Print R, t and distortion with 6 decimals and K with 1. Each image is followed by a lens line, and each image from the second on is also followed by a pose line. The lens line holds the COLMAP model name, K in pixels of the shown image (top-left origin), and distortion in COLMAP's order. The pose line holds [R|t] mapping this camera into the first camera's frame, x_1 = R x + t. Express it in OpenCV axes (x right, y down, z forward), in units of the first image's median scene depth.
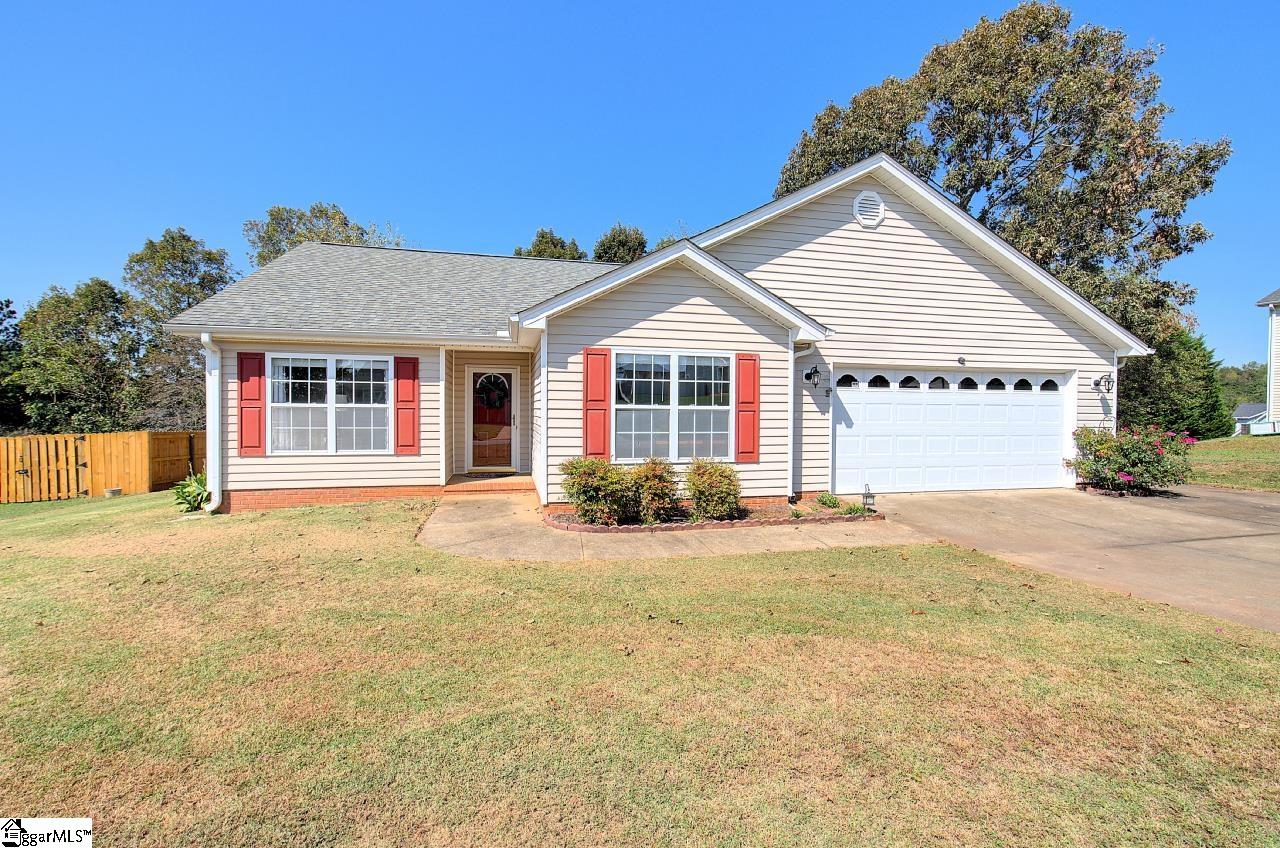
lens RADIAL K [[540.2, 0, 636.9], [0, 540.2, 411.6], [0, 0, 1]] dist [0.002540, -0.000377]
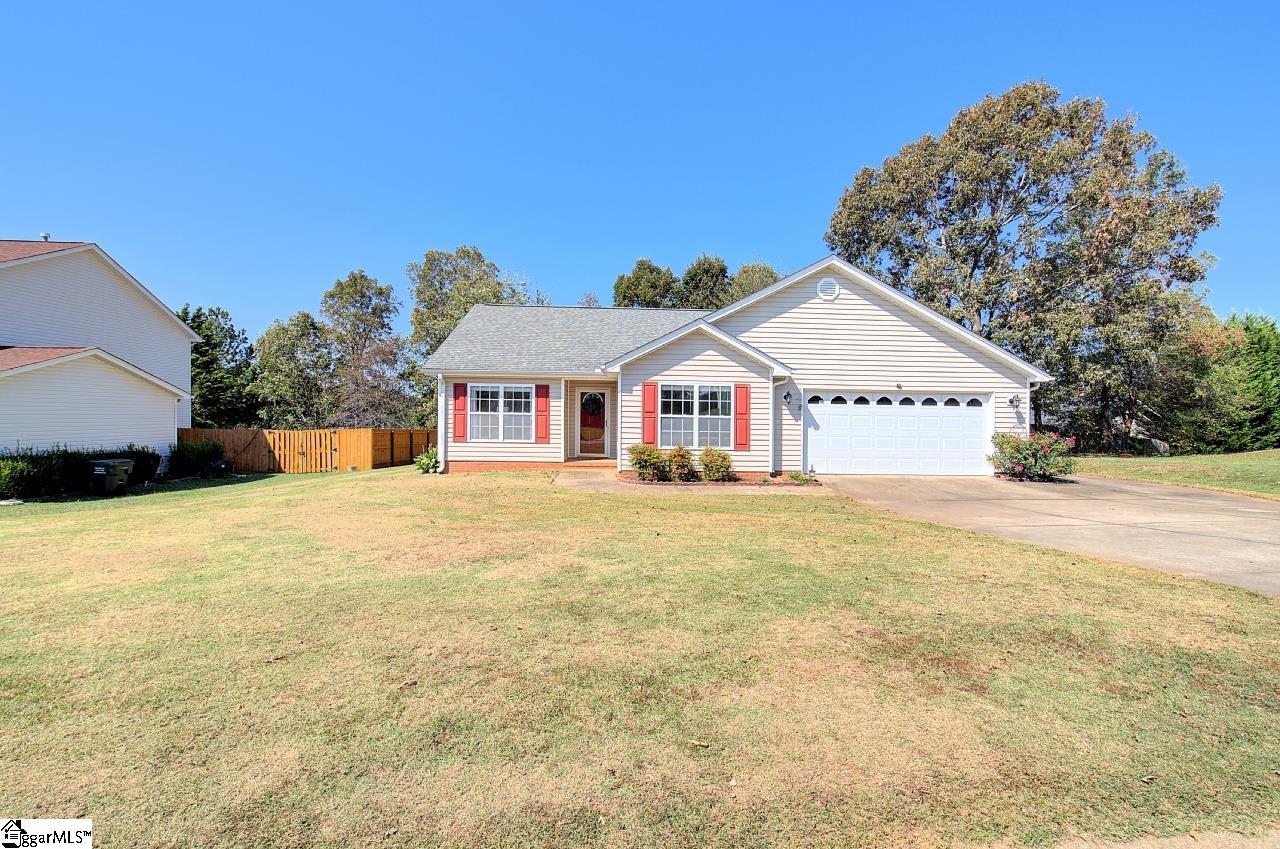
lens RADIAL K [[540.2, 0, 635.2], [0, 540.2, 426.8], [0, 0, 1]] dist [0.002540, -0.000377]
pose [[0.981326, 0.012132, -0.191967, 0.176889], [-0.008589, 0.999777, 0.019274, -0.005393], [0.192158, -0.017265, 0.981212, -0.584707]]
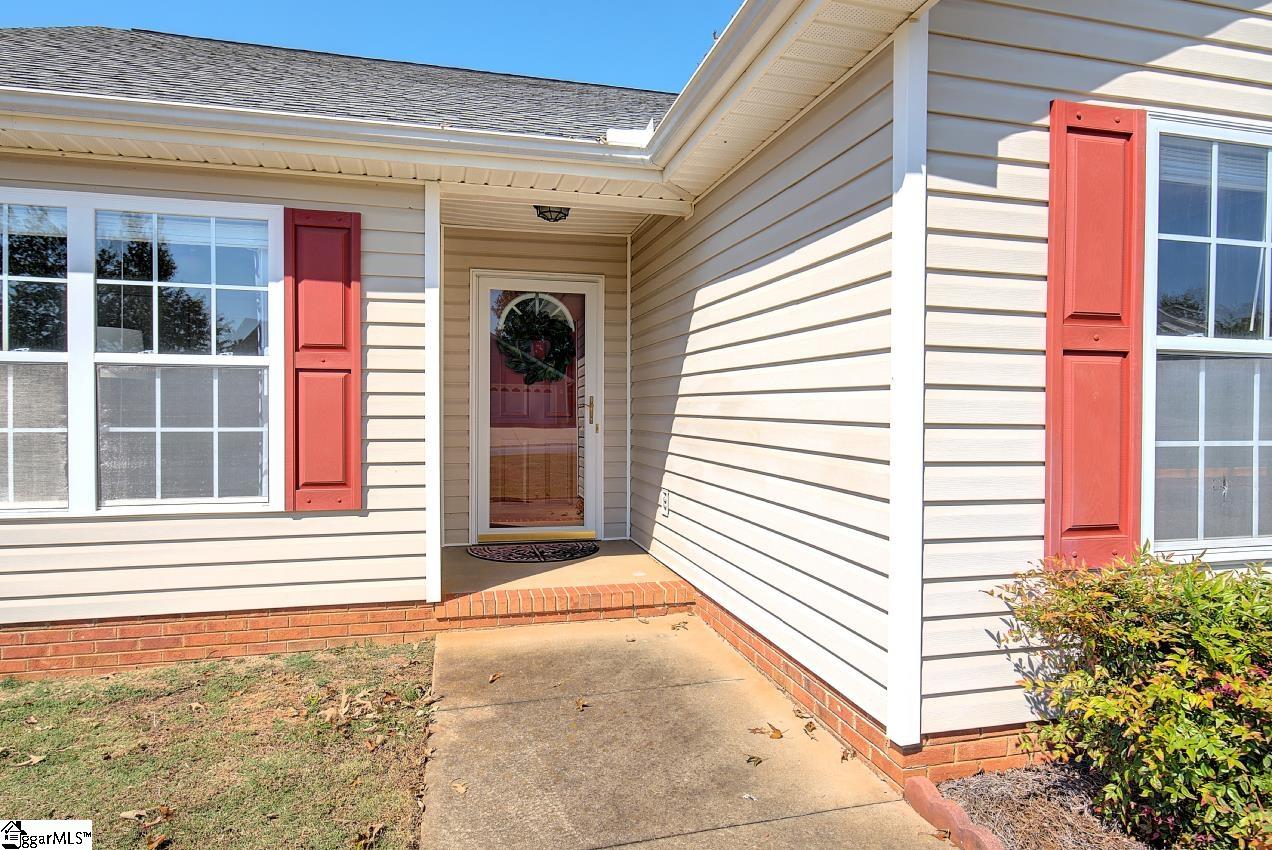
lens RADIAL K [[739.3, 0, 646.1], [0, 739.3, 413.0], [0, 0, 1]] dist [0.008745, 0.000640]
pose [[0.999792, -0.000509, 0.020376, -0.243553], [0.000441, 0.999994, 0.003323, 0.018960], [-0.020377, -0.003314, 0.999787, 0.554522]]
